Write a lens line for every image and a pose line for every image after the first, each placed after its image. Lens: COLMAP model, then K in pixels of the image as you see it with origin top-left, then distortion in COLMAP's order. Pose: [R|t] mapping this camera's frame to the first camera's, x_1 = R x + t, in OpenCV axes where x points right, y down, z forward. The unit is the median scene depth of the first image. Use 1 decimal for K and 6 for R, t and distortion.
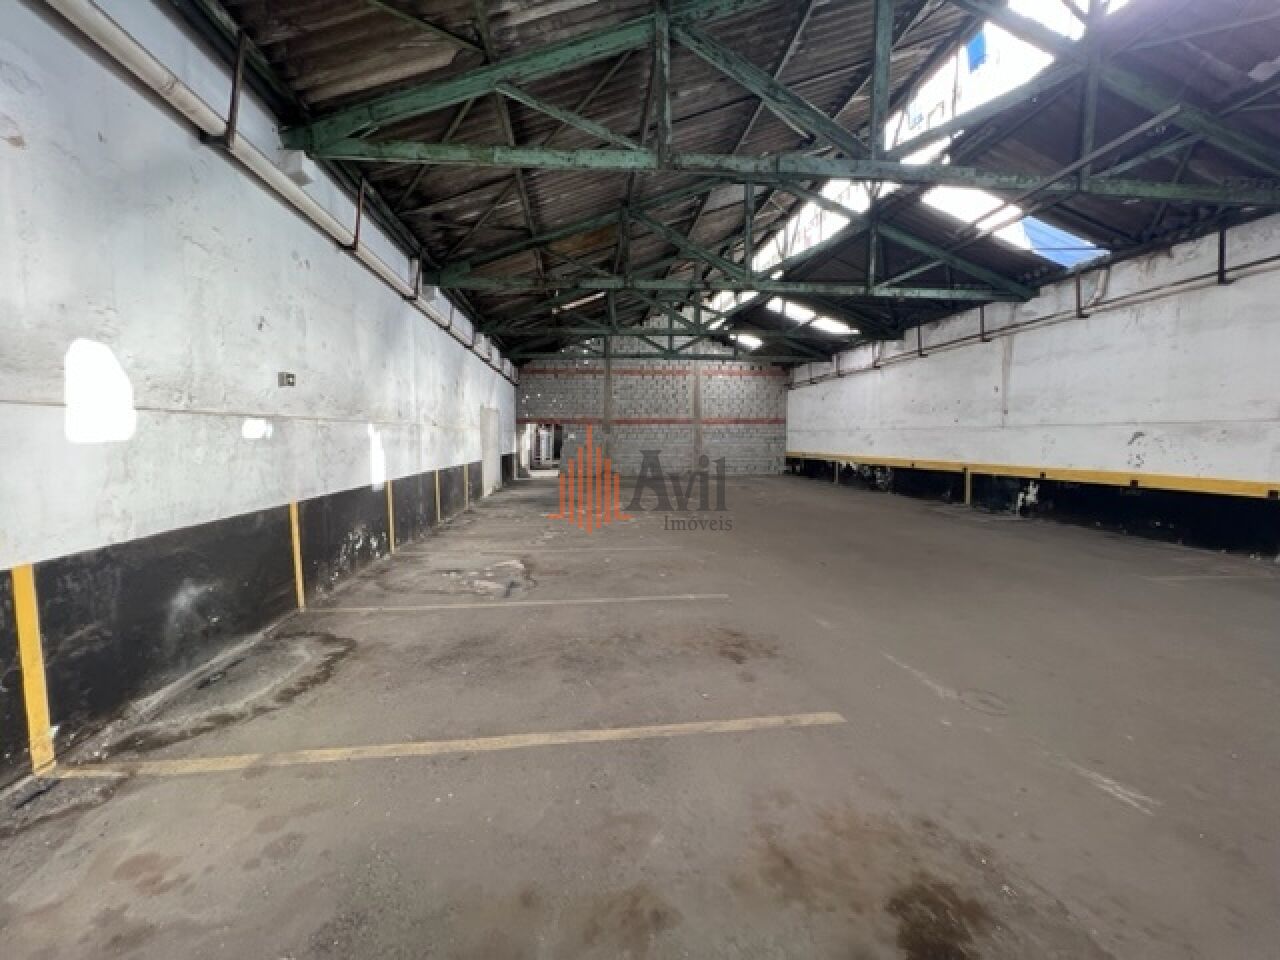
lens RADIAL K [[503.2, 0, 640.0], [0, 503.2, 480.0], [0, 0, 1]] dist [-0.000223, -0.000067]
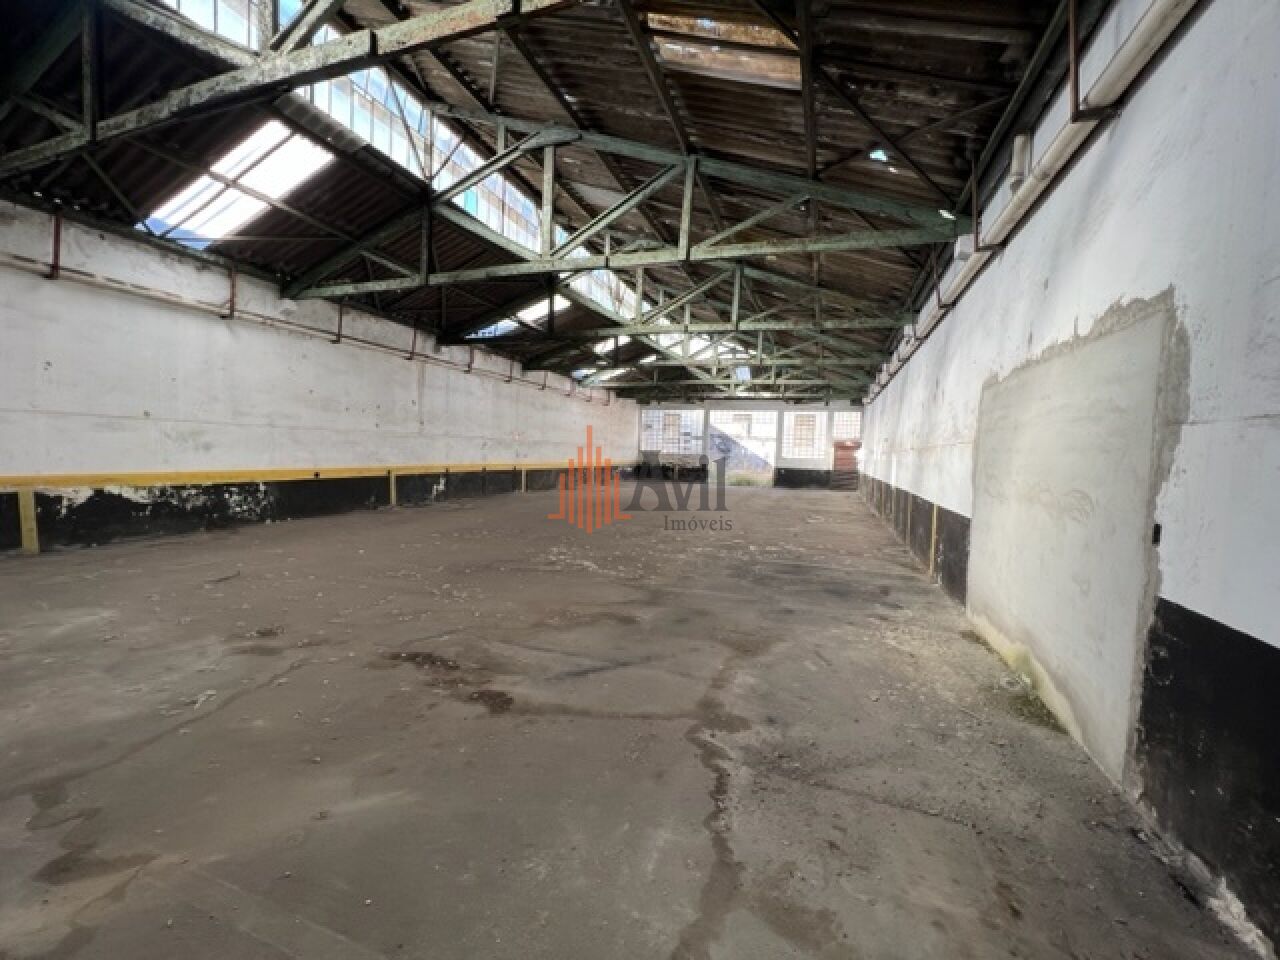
lens RADIAL K [[503.2, 0, 640.0], [0, 503.2, 480.0], [0, 0, 1]] dist [-0.000223, -0.000067]
pose [[-0.891095, -0.058863, 0.449983, -0.298512], [0.001849, 0.991073, 0.133305, -0.147596], [-0.453813, 0.119619, -0.883032, 1.720944]]
